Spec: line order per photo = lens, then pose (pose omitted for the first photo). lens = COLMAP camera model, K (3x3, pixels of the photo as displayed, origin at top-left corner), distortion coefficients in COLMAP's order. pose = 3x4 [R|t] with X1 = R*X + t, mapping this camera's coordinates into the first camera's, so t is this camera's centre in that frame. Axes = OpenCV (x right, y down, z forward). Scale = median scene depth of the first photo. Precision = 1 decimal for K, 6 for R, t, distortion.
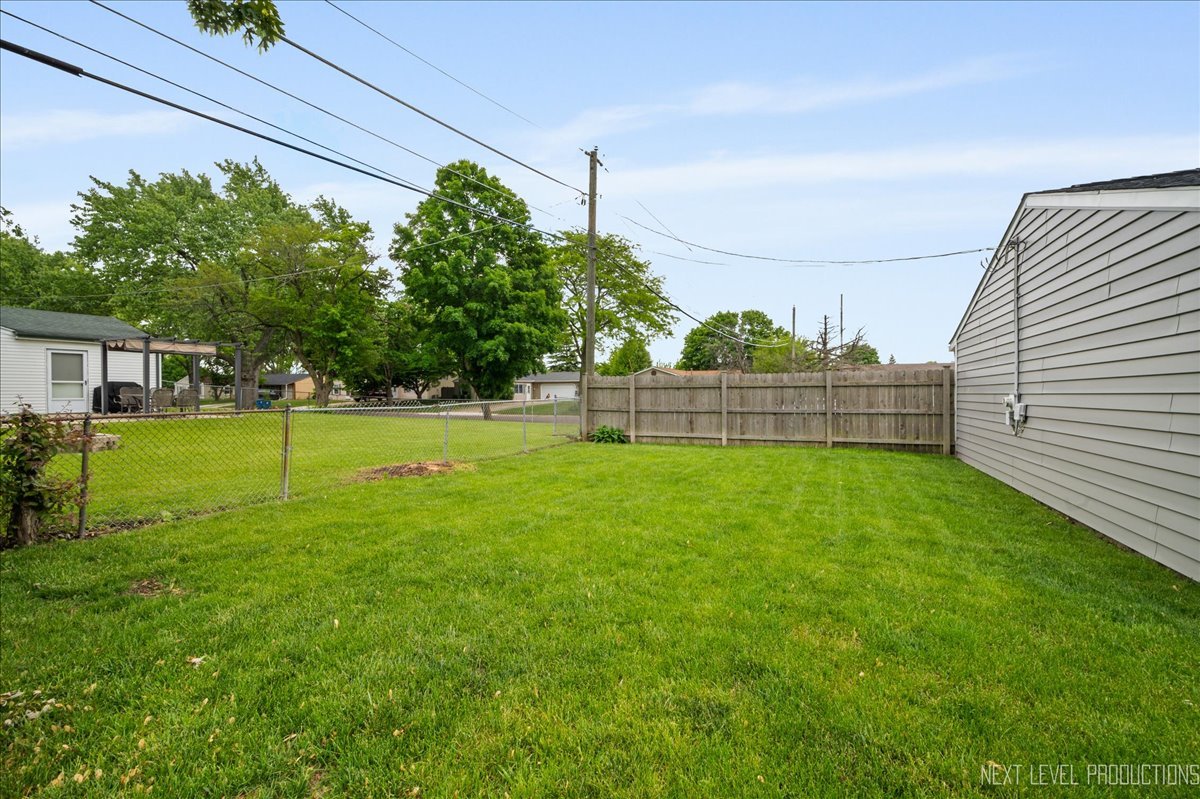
lens RADIAL K [[506.1, 0, 604.2], [0, 506.1, 397.0], [0, 0, 1]] dist [-0.001543, -0.000114]
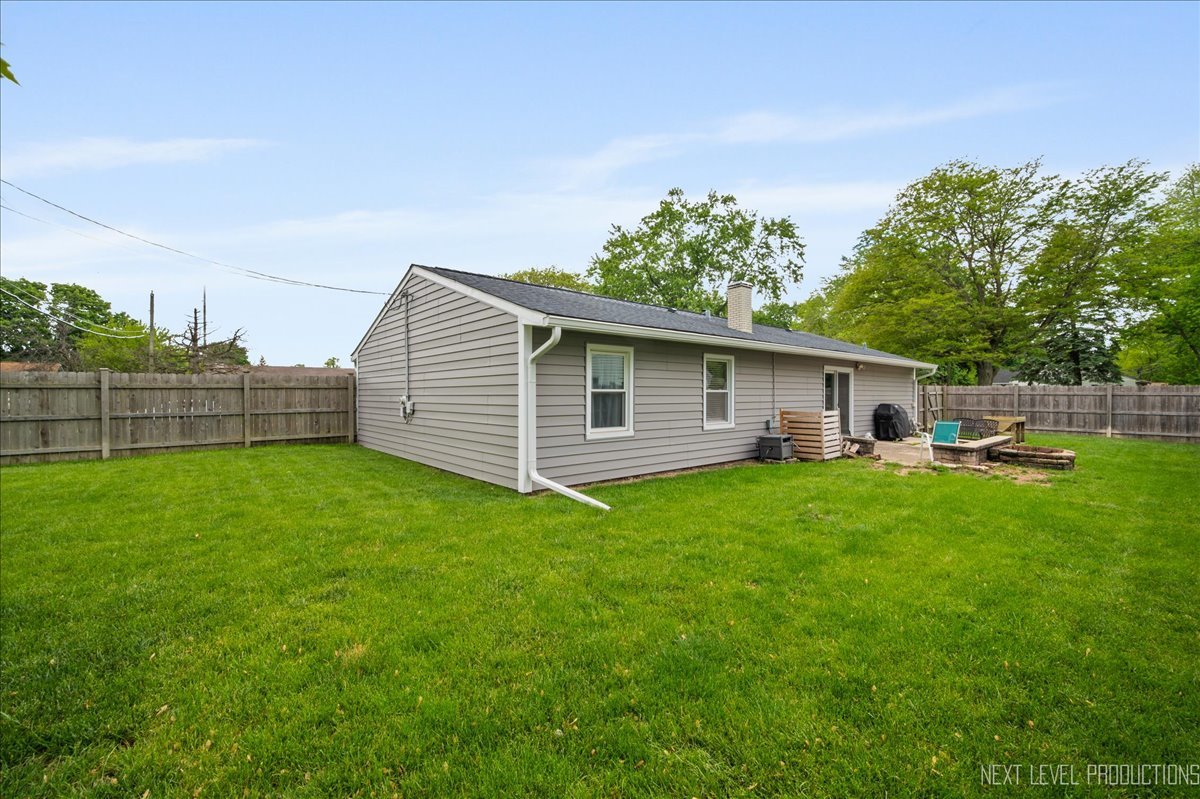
lens RADIAL K [[506.1, 0, 604.2], [0, 506.1, 397.0], [0, 0, 1]] dist [-0.001543, -0.000114]
pose [[0.418392, -0.006251, 0.908245, -0.196651], [0.007947, 0.999963, 0.003222, -0.000948], [-0.908232, 0.005870, 0.418427, -0.101955]]
